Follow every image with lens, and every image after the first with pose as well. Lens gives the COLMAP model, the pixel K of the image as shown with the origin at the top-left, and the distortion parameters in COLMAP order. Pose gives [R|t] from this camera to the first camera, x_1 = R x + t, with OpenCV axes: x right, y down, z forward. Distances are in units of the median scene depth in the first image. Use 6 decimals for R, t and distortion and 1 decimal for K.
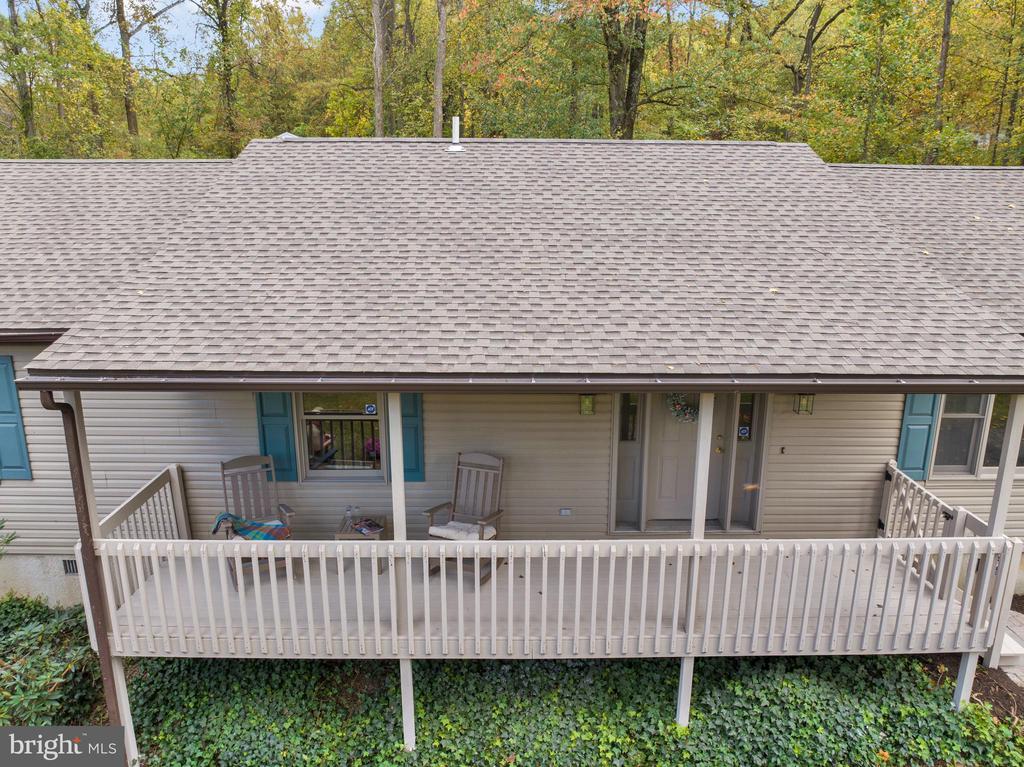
lens RADIAL K [[716.5, 0, 513.9], [0, 716.5, 385.0], [0, 0, 1]] dist [-0.036397, 0.005850]
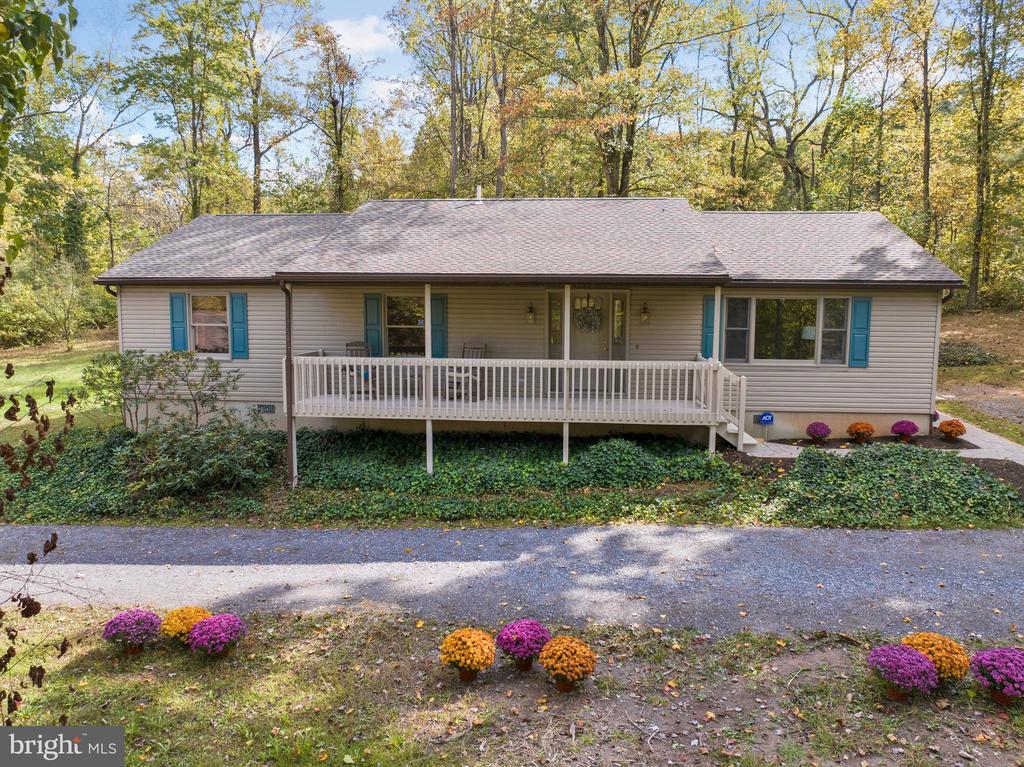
lens RADIAL K [[716.5, 0, 511.3], [0, 716.5, 383.6], [0, 0, 1]] dist [-0.036397, 0.005850]
pose [[0.993814, 0.014952, -0.110042, 0.255926], [-0.030834, 0.989086, -0.144077, 0.462272], [0.106687, 0.146579, 0.983429, -0.848161]]
